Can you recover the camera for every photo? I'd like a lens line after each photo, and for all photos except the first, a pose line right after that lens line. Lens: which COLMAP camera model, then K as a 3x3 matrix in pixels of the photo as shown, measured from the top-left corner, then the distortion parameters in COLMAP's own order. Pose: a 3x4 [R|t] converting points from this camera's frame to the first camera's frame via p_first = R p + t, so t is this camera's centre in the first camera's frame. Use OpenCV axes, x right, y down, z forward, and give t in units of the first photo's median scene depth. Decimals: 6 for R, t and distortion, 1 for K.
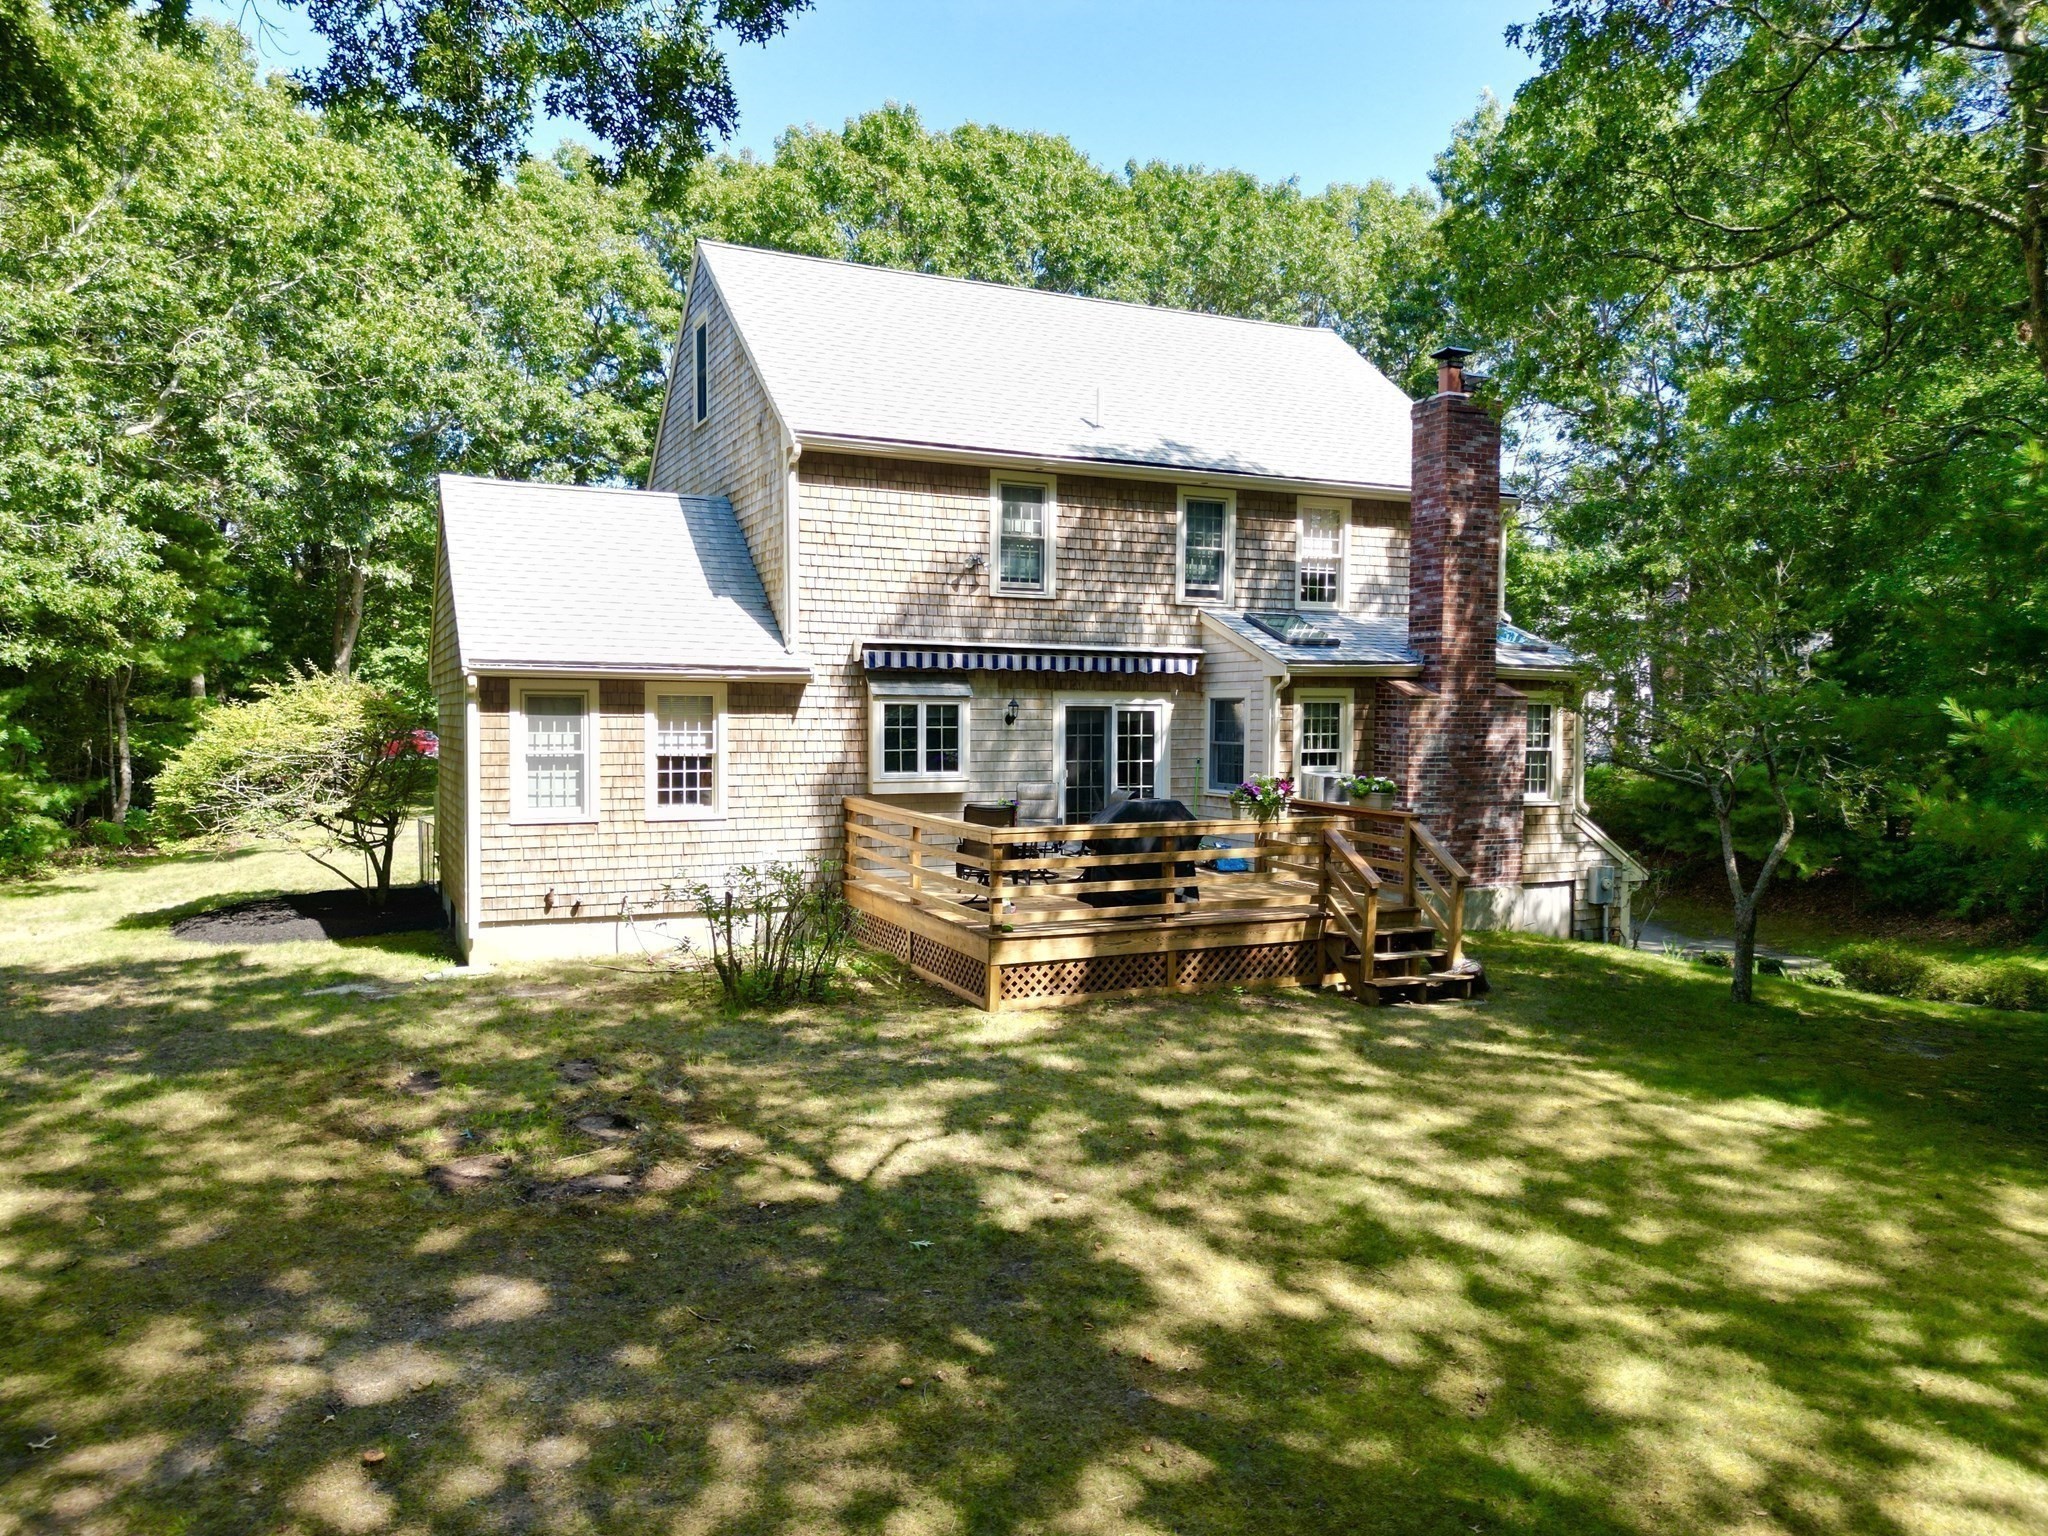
lens RADIAL K [[1426.1, 0, 1013.2], [0, 1426.1, 765.5], [0, 0, 1]] dist [0.052550, -0.044045]
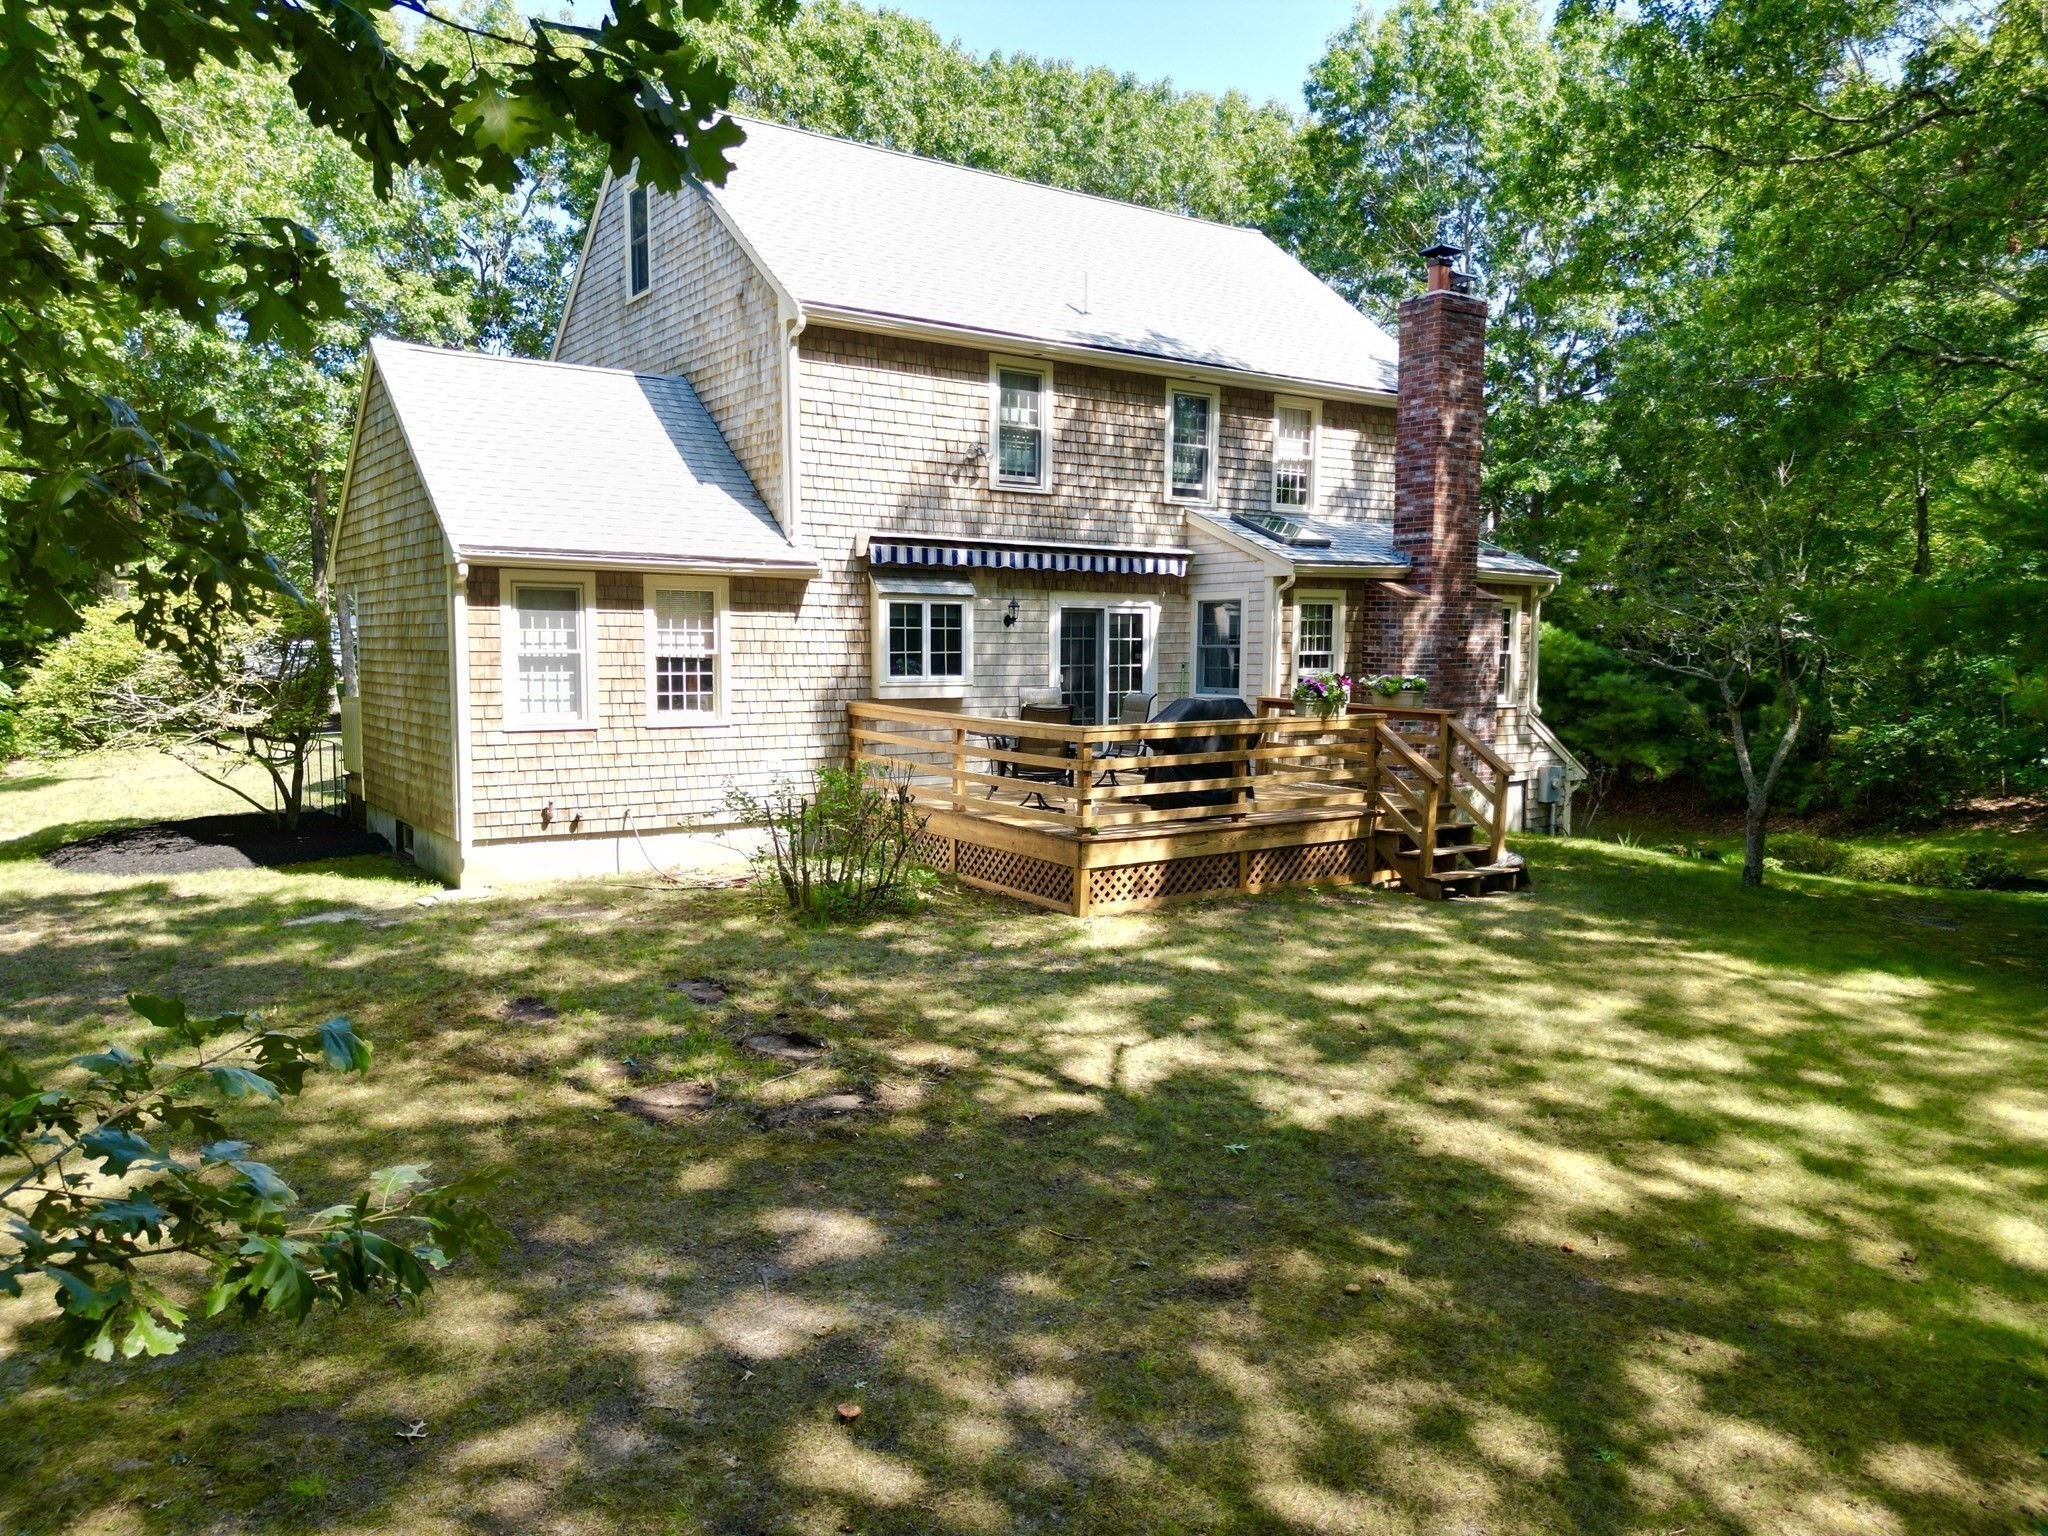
lens RADIAL K [[1426.1, 0, 1013.3], [0, 1426.1, 767.4], [0, 0, 1]] dist [0.052550, -0.044045]
pose [[0.986125, -0.015005, 0.165325, -0.171858], [0.006377, 0.998595, 0.052597, 0.016916], [-0.165882, -0.050813, 0.984836, 0.056408]]
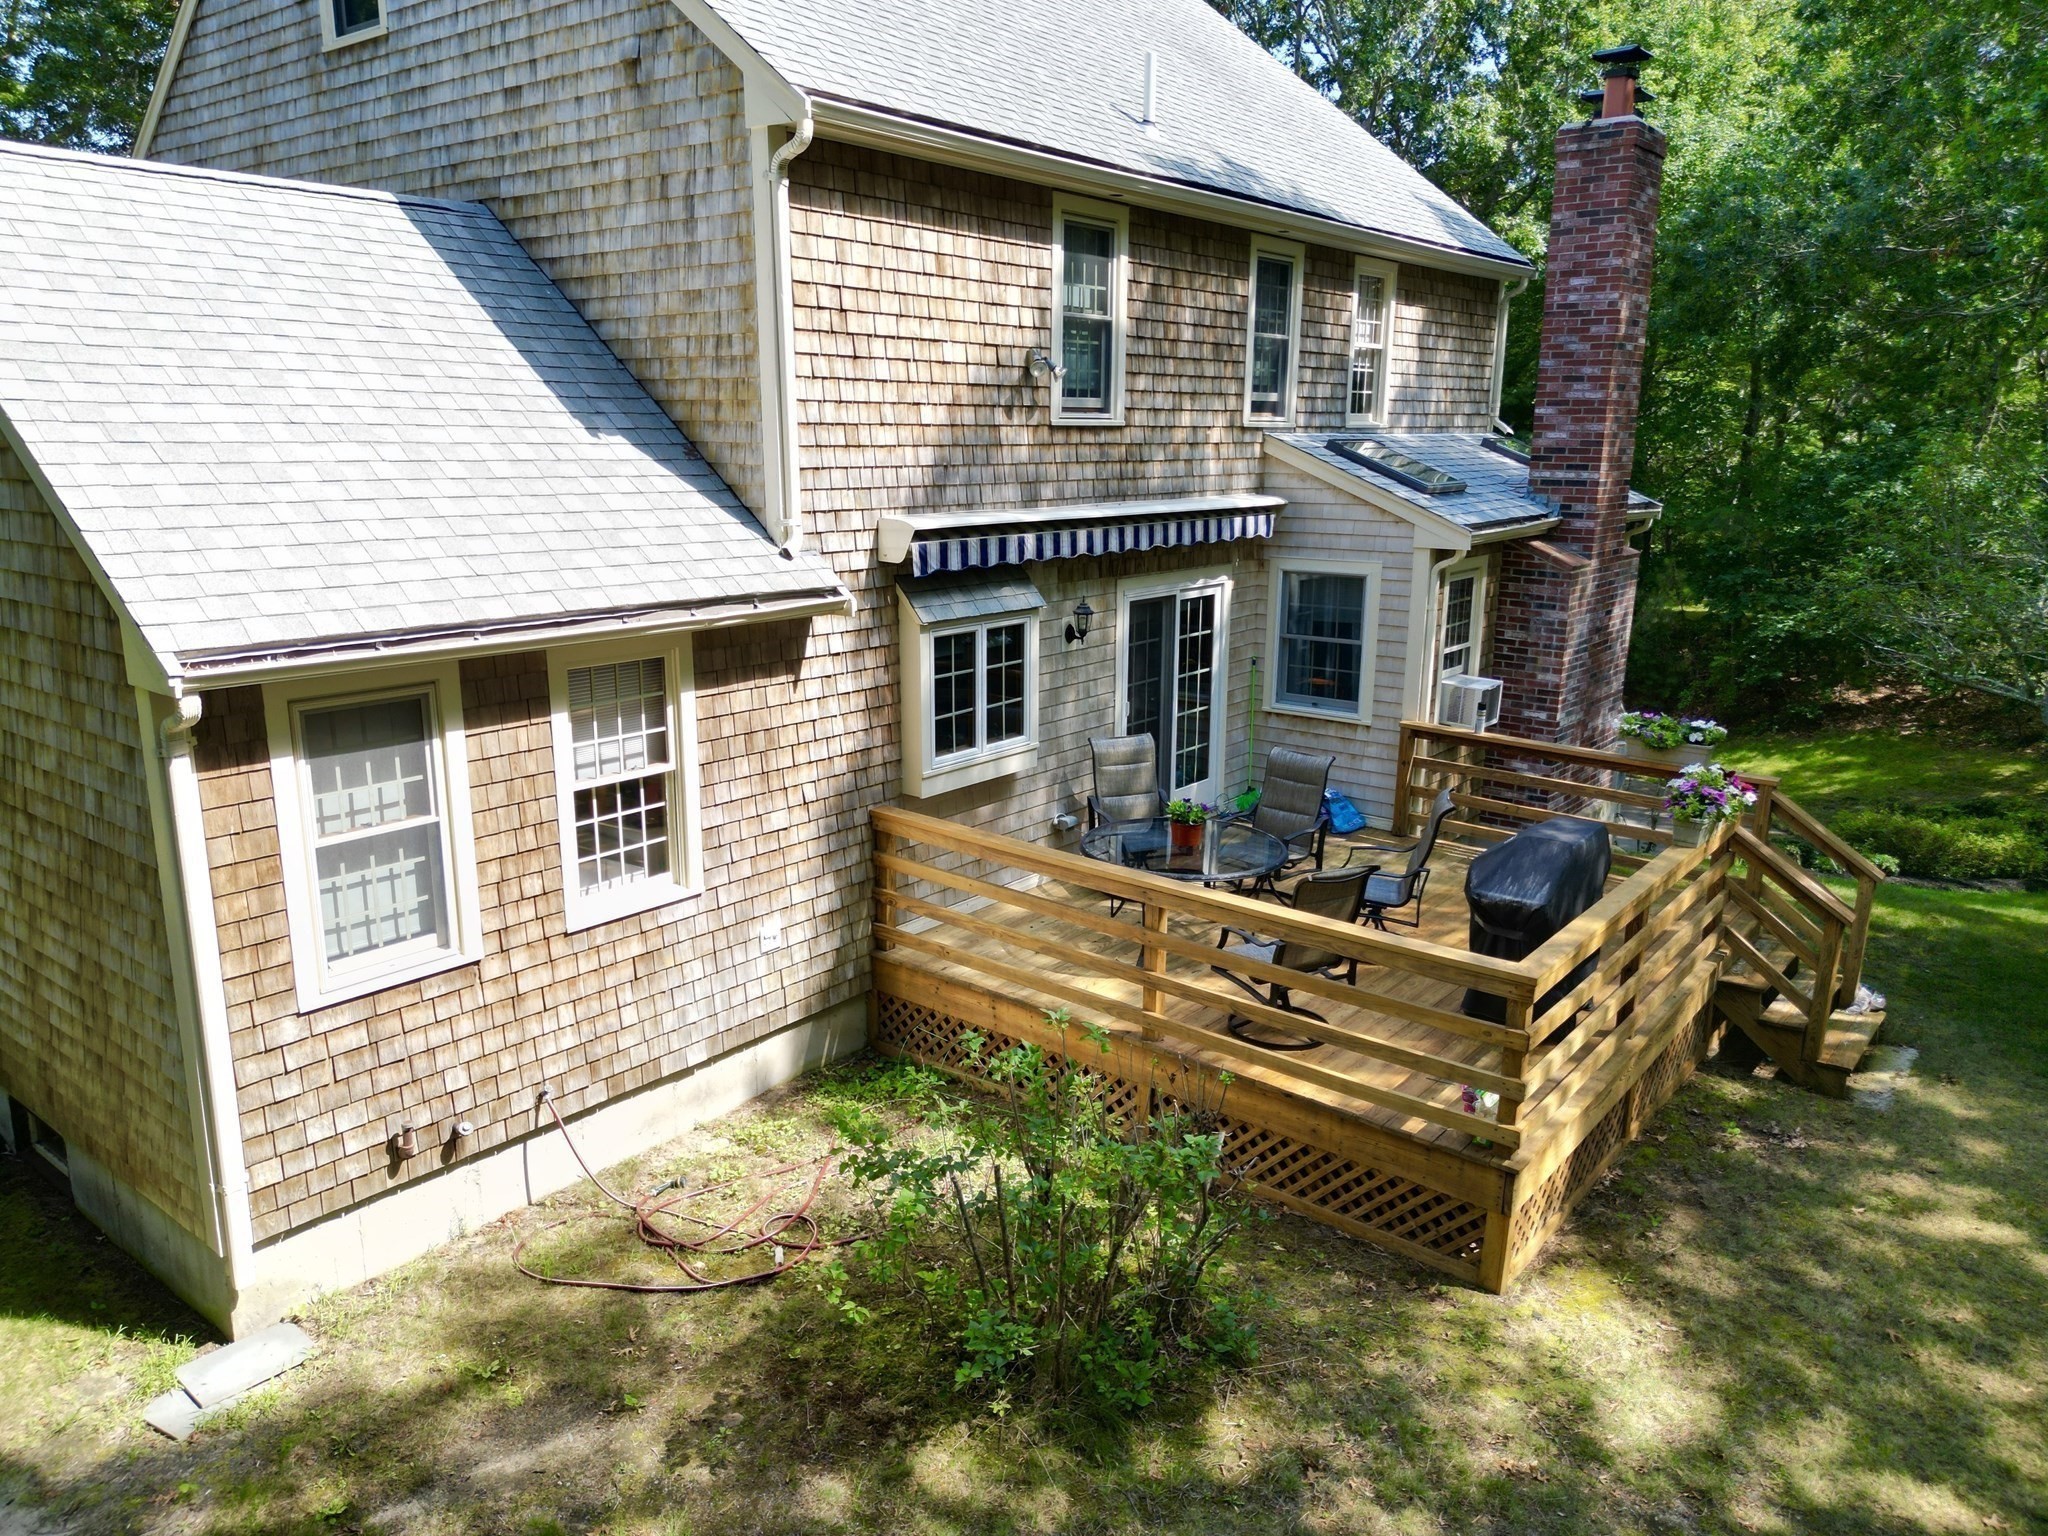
lens RADIAL K [[1426.1, 0, 1007.5], [0, 1426.1, 763.4], [0, 0, 1]] dist [0.052550, -0.044045]
pose [[0.901998, -0.099888, 0.420025, -0.310344], [0.015880, 0.979886, 0.198928, -0.107359], [-0.431447, -0.172762, 0.885442, 0.503156]]
